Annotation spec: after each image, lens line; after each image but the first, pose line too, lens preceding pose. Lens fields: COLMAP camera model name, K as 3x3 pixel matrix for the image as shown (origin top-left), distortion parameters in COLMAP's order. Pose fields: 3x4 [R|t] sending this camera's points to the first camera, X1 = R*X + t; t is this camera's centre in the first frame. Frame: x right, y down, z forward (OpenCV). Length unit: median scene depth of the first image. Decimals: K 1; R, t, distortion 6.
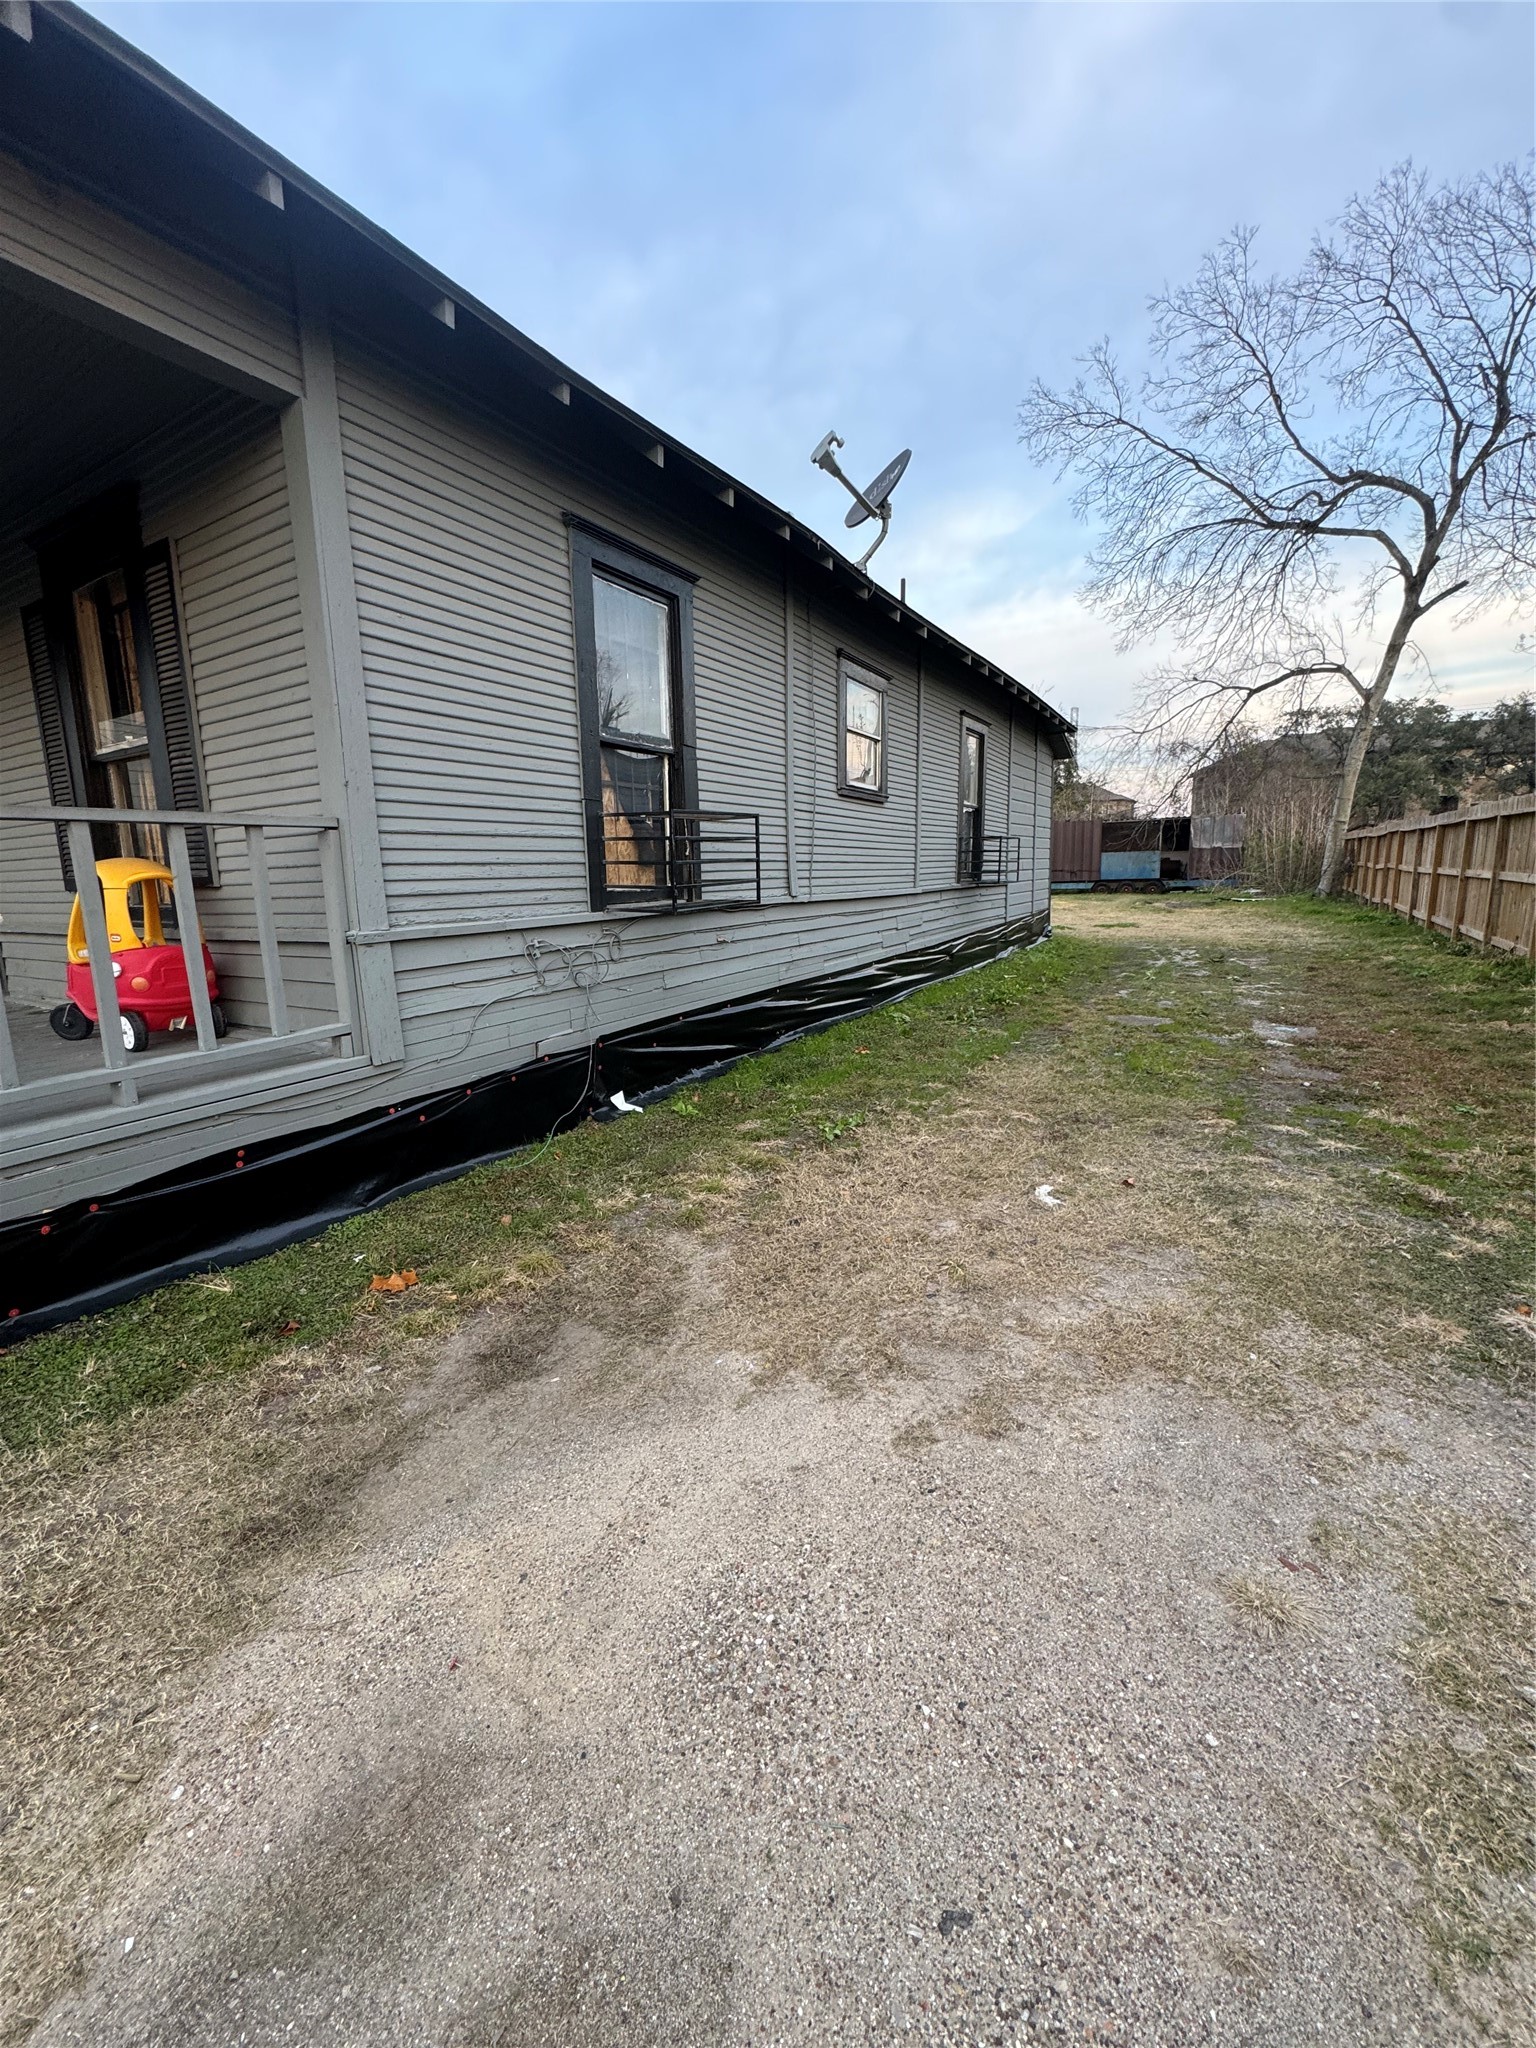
lens RADIAL K [[802.7, 0, 768.0], [0, 802.7, 1024.0], [0, 0, 1]] dist [0.001573, 0.000129]
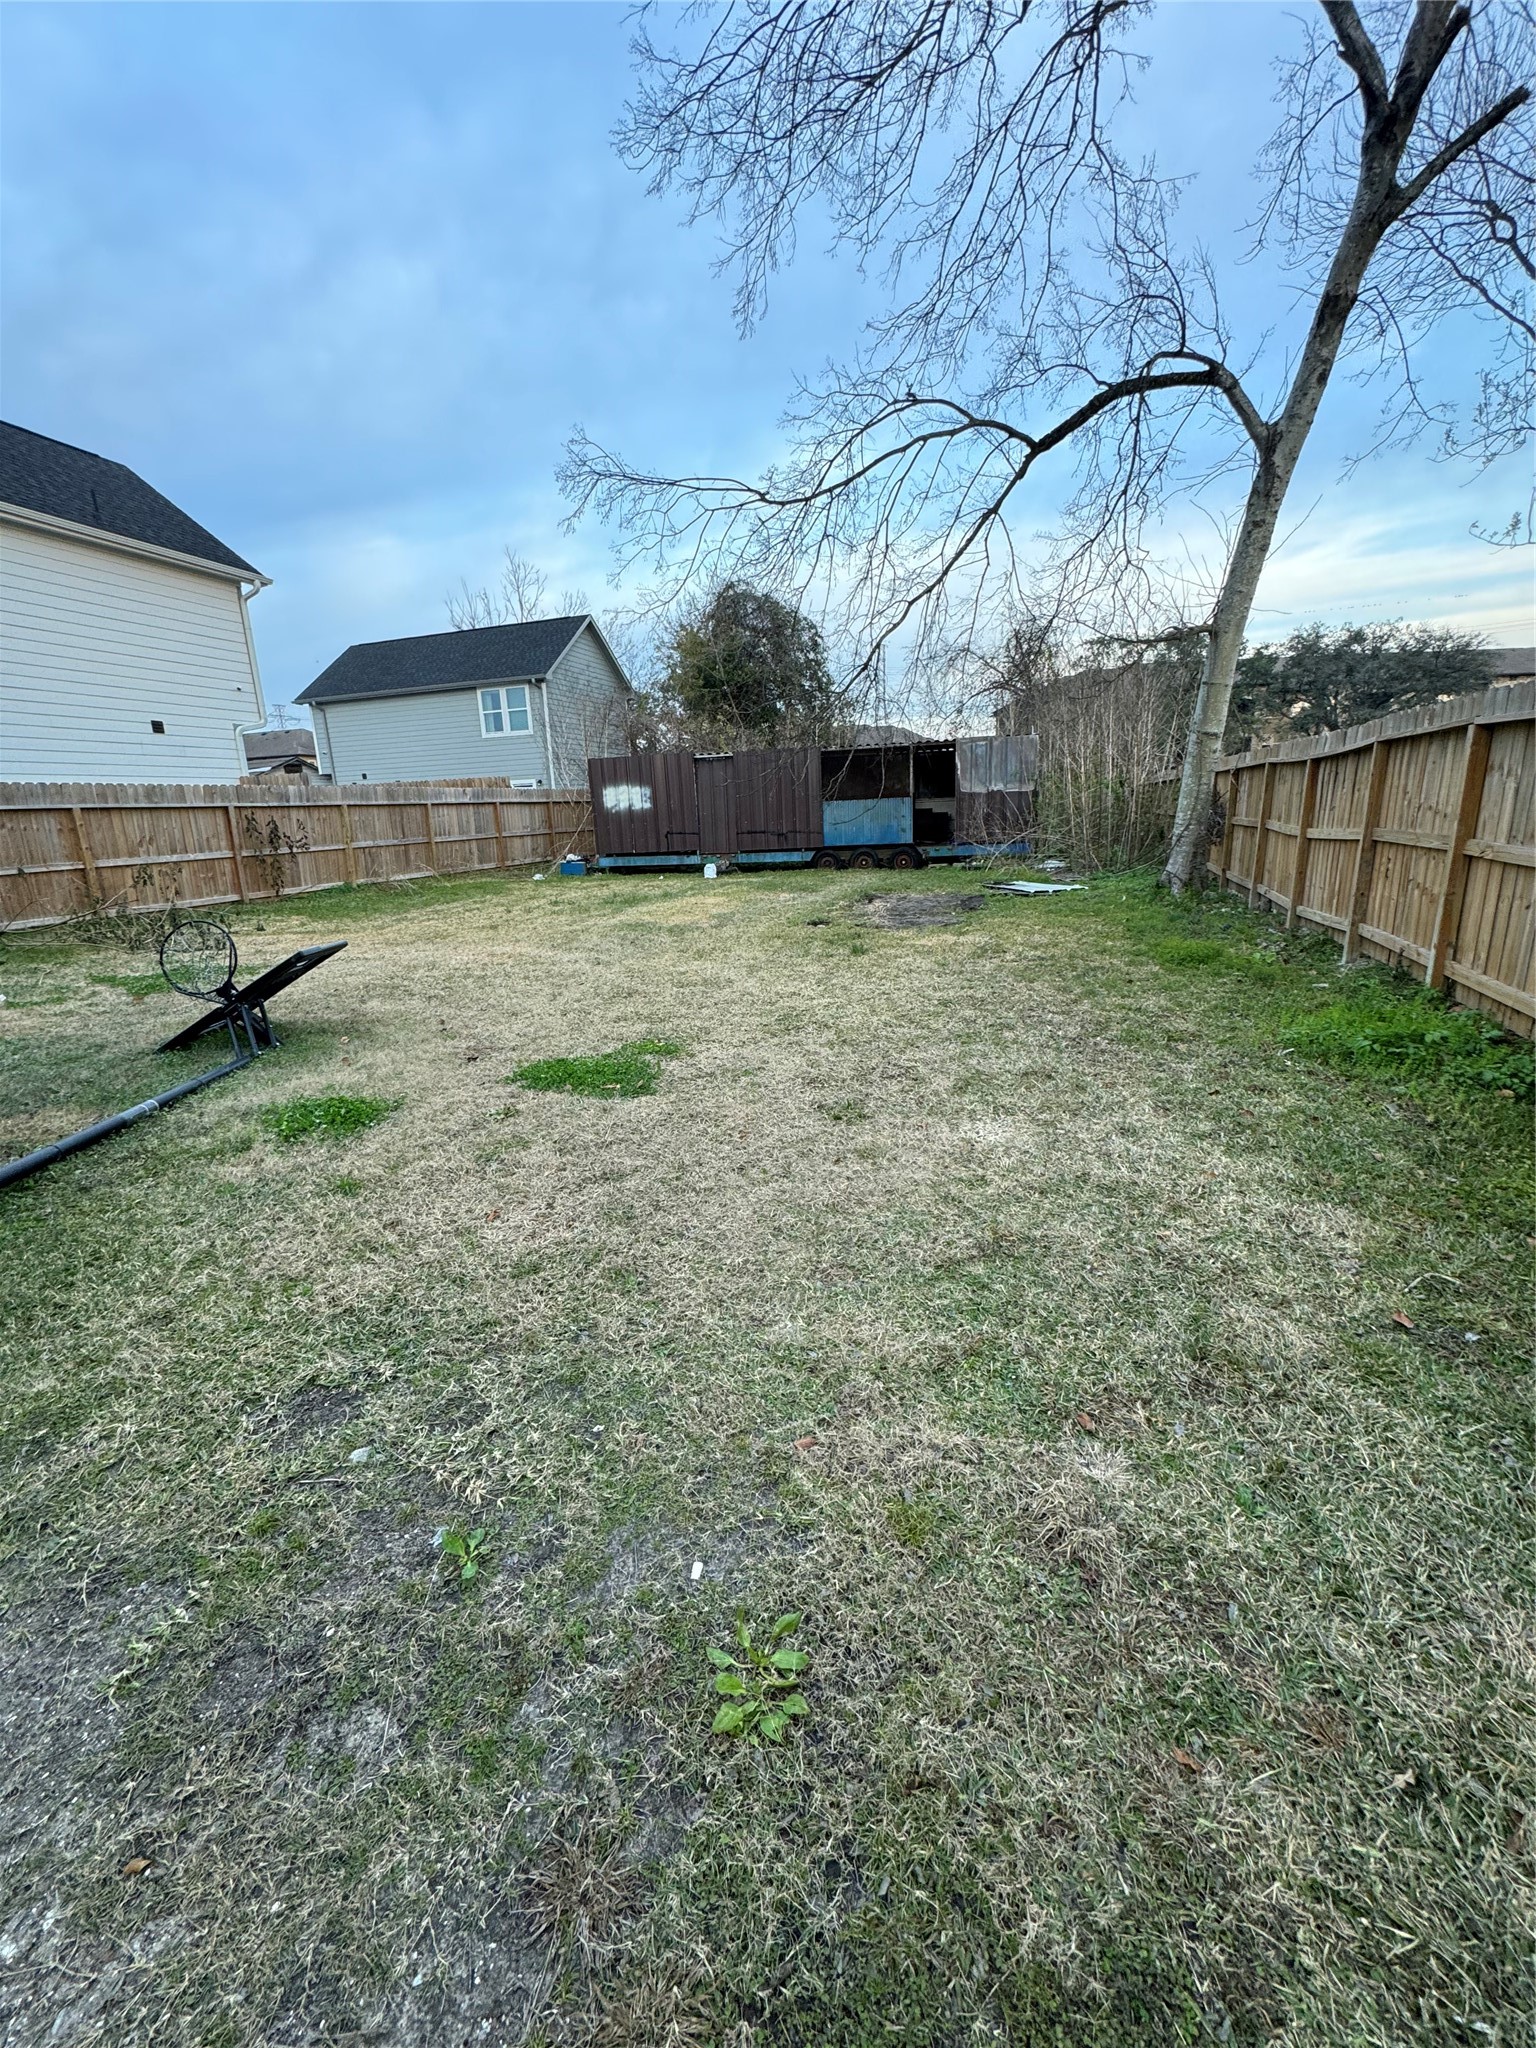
lens RADIAL K [[824.9, 0, 768.0], [0, 824.9, 1024.0], [0, 0, 1]] dist [-0.000527, 0.000091]
pose [[0.978363, -0.057590, 0.198720, 0.267307], [0.046859, 0.997199, 0.058291, -0.092764], [-0.201520, -0.047718, 0.978321, 0.434596]]
